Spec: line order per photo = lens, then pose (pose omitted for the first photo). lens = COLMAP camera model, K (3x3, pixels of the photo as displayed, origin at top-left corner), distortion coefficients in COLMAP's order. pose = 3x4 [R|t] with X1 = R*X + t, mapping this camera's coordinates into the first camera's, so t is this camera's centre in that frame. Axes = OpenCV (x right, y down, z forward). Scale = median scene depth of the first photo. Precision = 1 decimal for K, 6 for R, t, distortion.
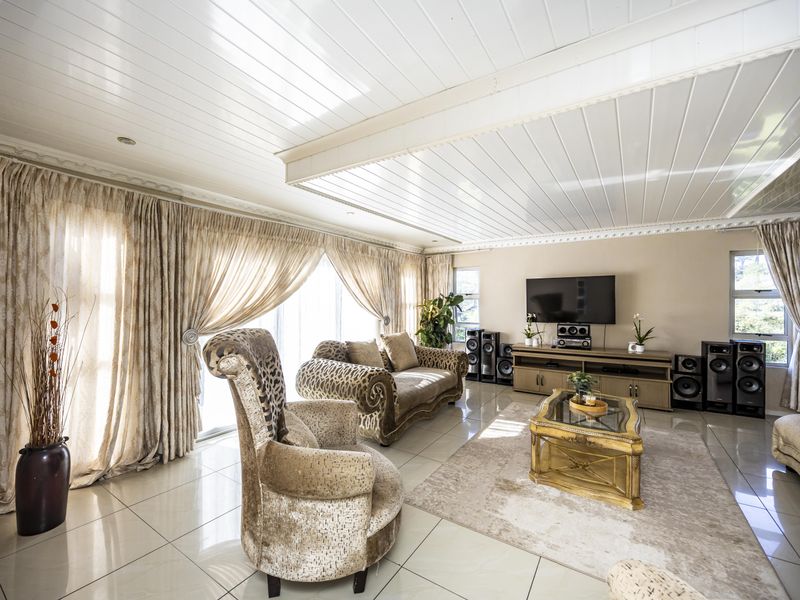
lens RADIAL K [[353.4, 0, 401.4], [0, 353.4, 303.1], [0, 0, 1]] dist [-0.007197, 0.000133]
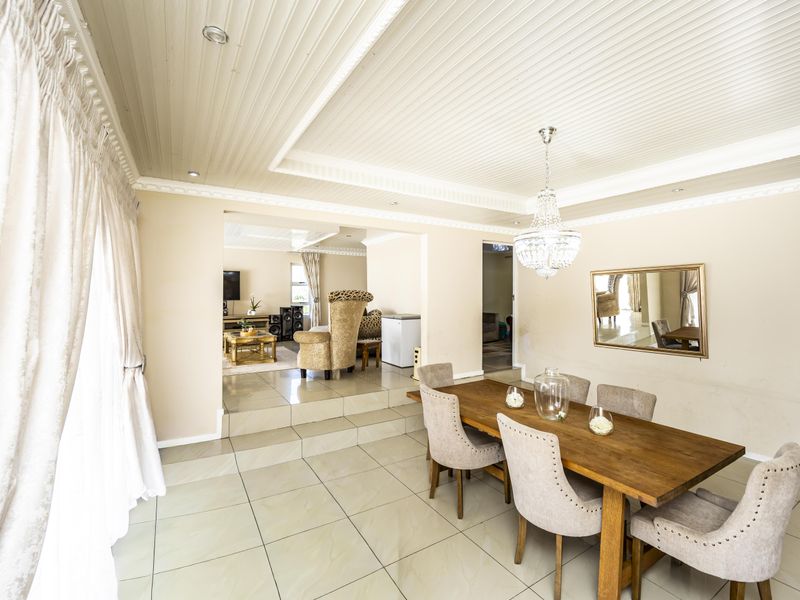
lens RADIAL K [[353.4, 0, 402.7], [0, 353.4, 297.0], [0, 0, 1]] dist [-0.007197, 0.000133]
pose [[0.449810, -0.014974, 0.892999, -0.631467], [-0.006912, 0.999771, 0.020246, 0.005121], [-0.893098, -0.015279, 0.449603, -0.532479]]
